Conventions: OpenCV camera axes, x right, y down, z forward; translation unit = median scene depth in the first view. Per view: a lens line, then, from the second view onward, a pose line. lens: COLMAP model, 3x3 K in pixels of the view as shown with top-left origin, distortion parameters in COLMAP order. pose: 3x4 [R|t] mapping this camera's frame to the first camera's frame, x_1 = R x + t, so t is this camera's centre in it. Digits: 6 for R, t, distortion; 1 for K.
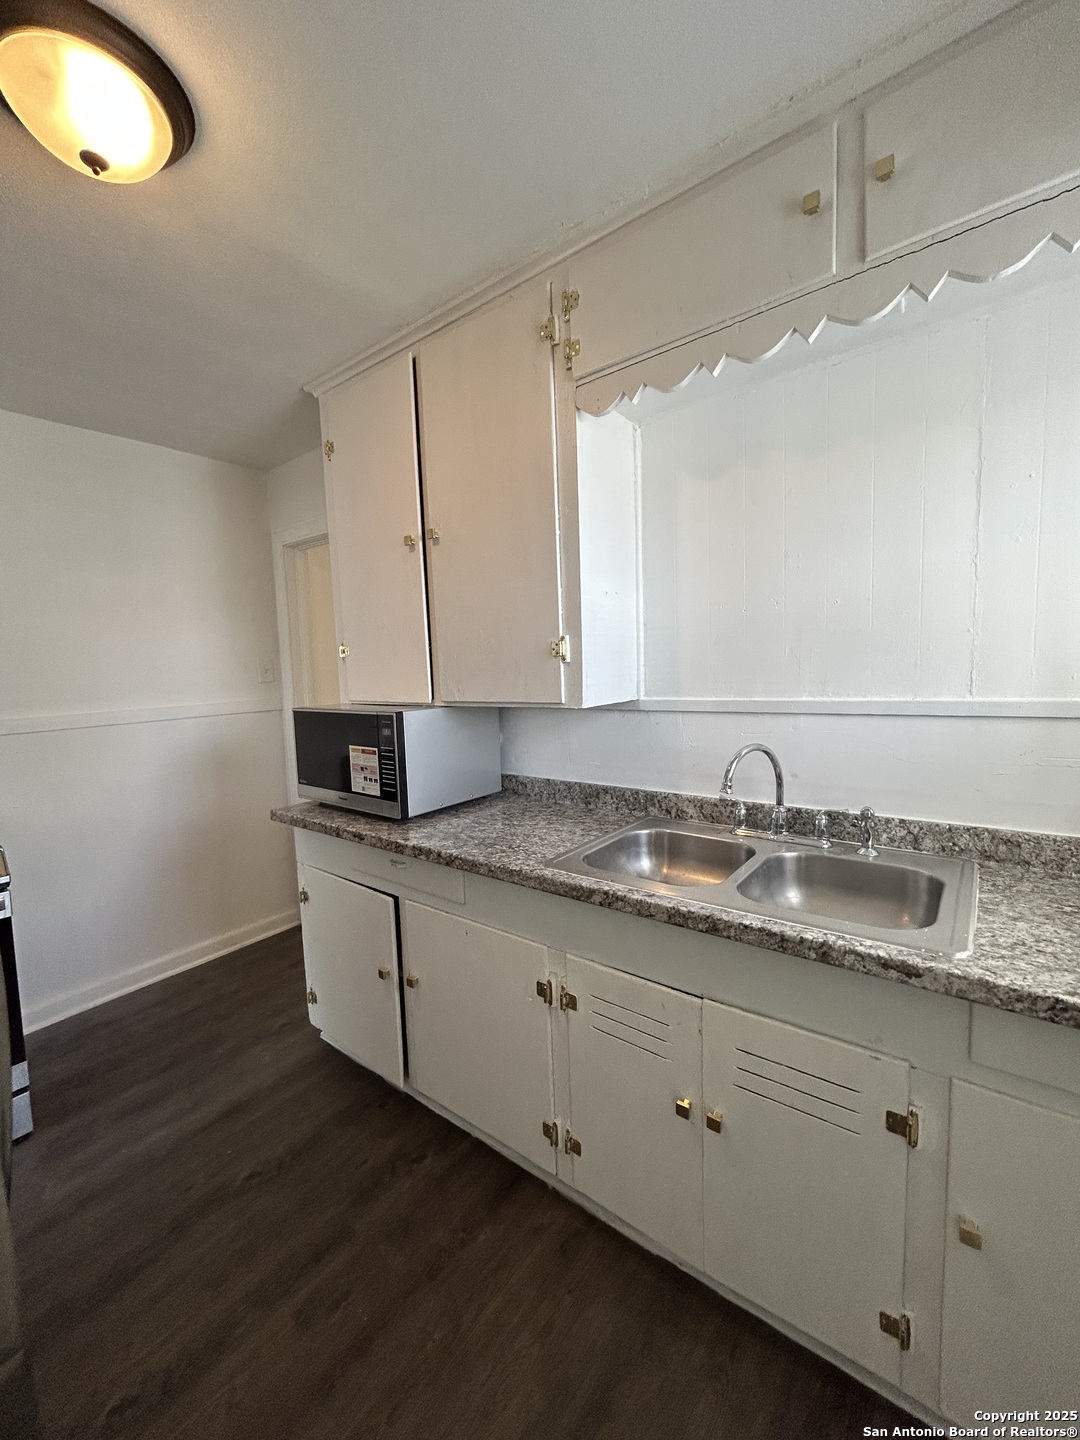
lens RADIAL K [[583.0, 0, 542.0], [0, 583.0, 719.7], [0, 0, 1]] dist [-0.001292, -0.000073]
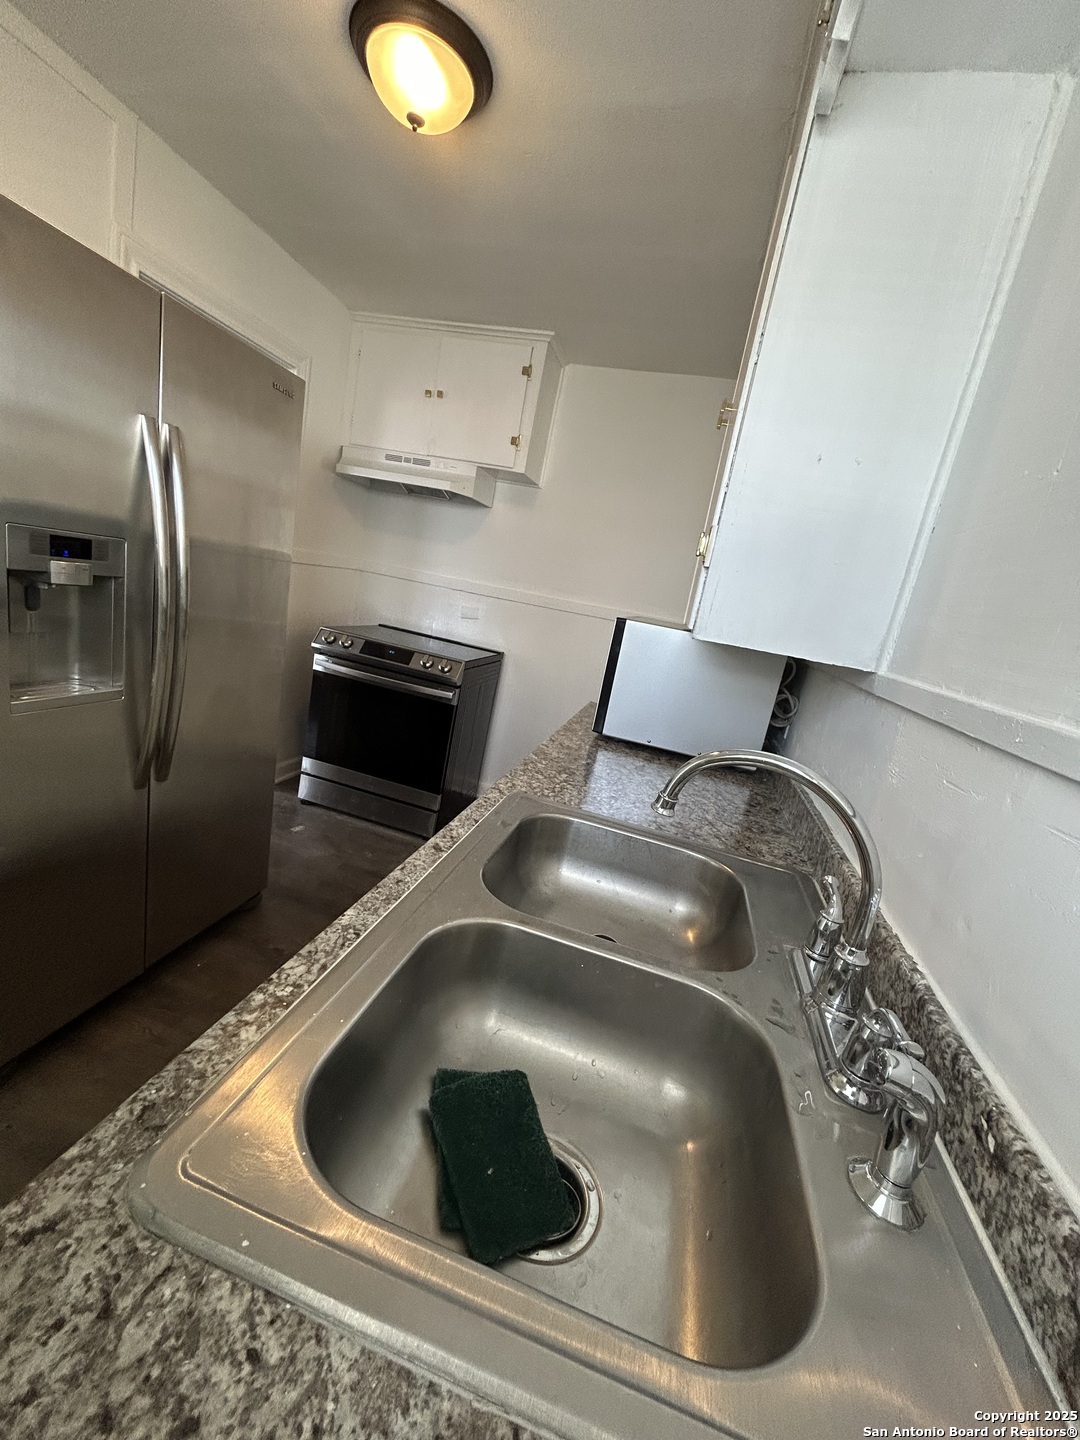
lens RADIAL K [[583.0, 0, 542.0], [0, 583.0, 719.7], [0, 0, 1]] dist [-0.001292, -0.000073]
pose [[0.381020, 0.312119, -0.870291, 0.574032], [-0.282054, 0.935665, 0.212079, -0.023785], [0.880494, 0.164663, 0.444541, 0.547279]]
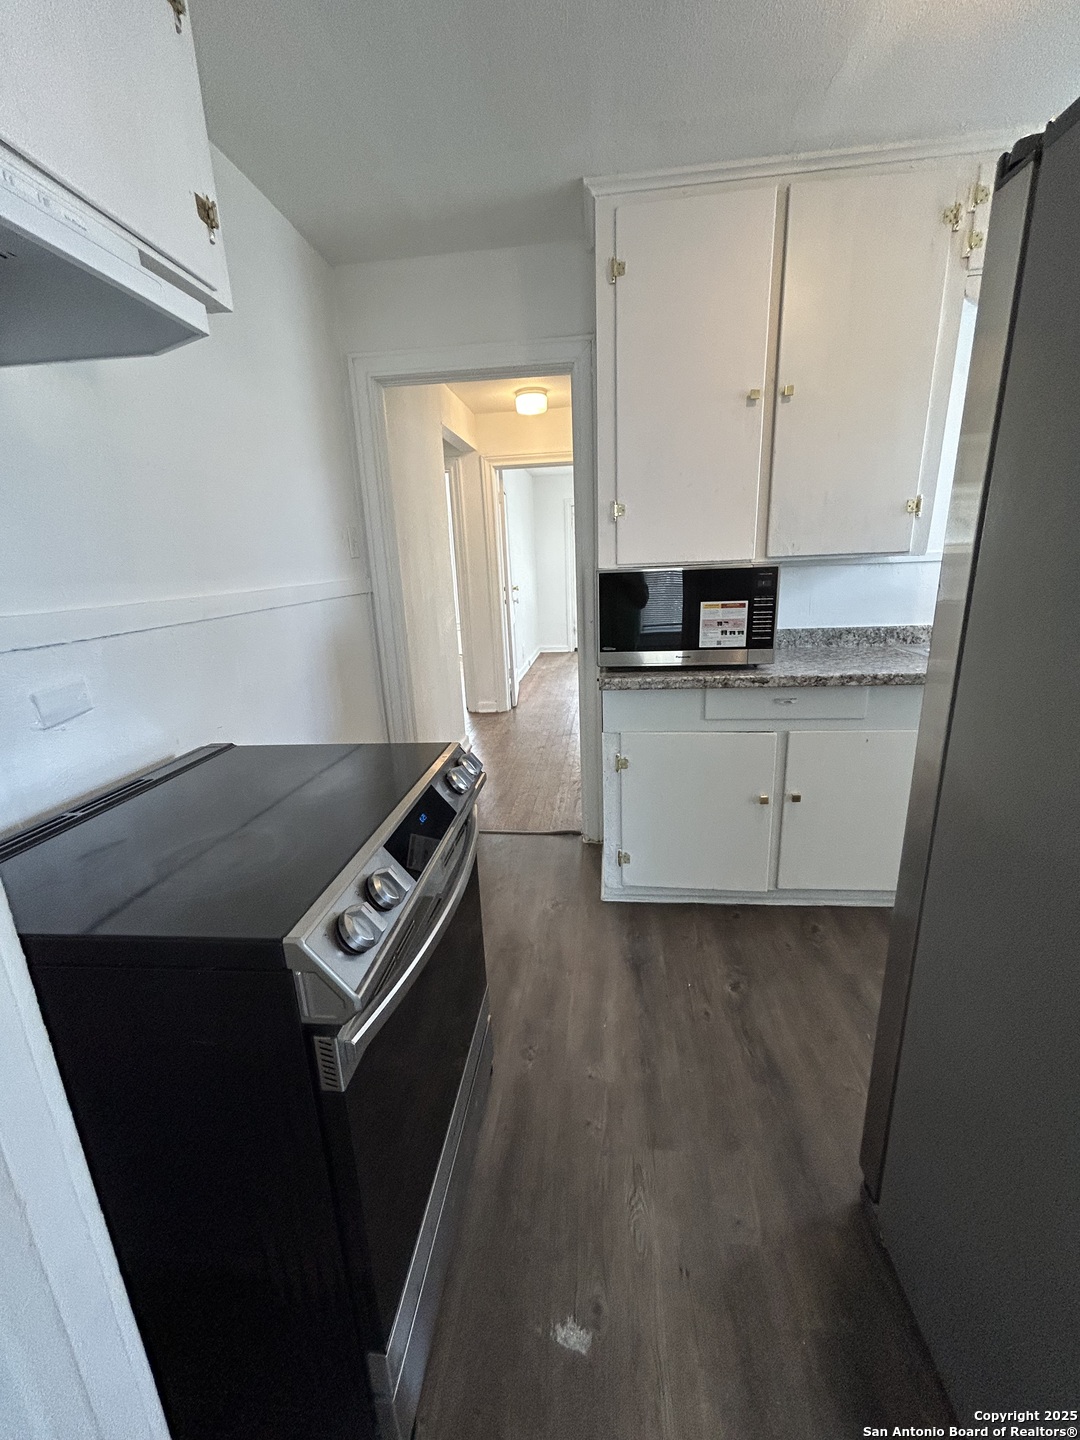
lens RADIAL K [[583.0, 0, 542.0], [0, 583.0, 719.7], [0, 0, 1]] dist [-0.001292, -0.000073]
pose [[0.854113, -0.138673, 0.501260, -1.283487], [0.060099, 0.983658, 0.169722, 0.065531], [-0.516604, -0.114837, 0.848489, 0.296097]]
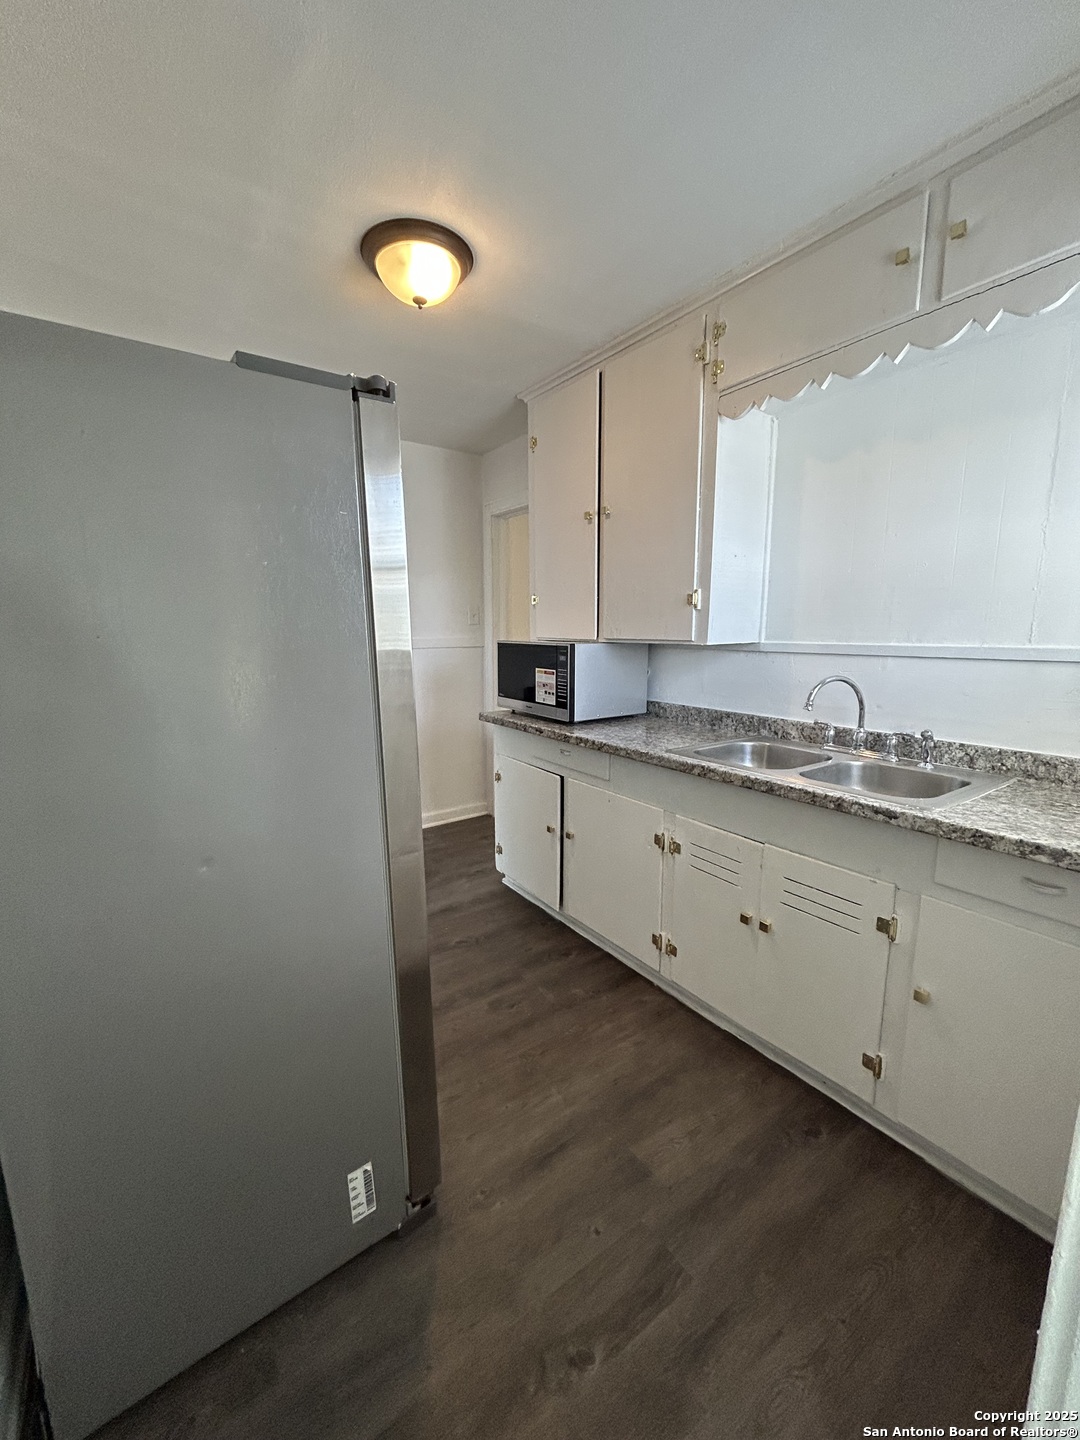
lens RADIAL K [[583.0, 0, 542.0], [0, 583.0, 719.7], [0, 0, 1]] dist [-0.001292, -0.000073]
pose [[0.956543, 0.078932, -0.280705, 0.091745], [-0.058997, 0.995144, 0.078786, 0.064605], [0.285560, -0.058801, 0.956555, -0.369499]]
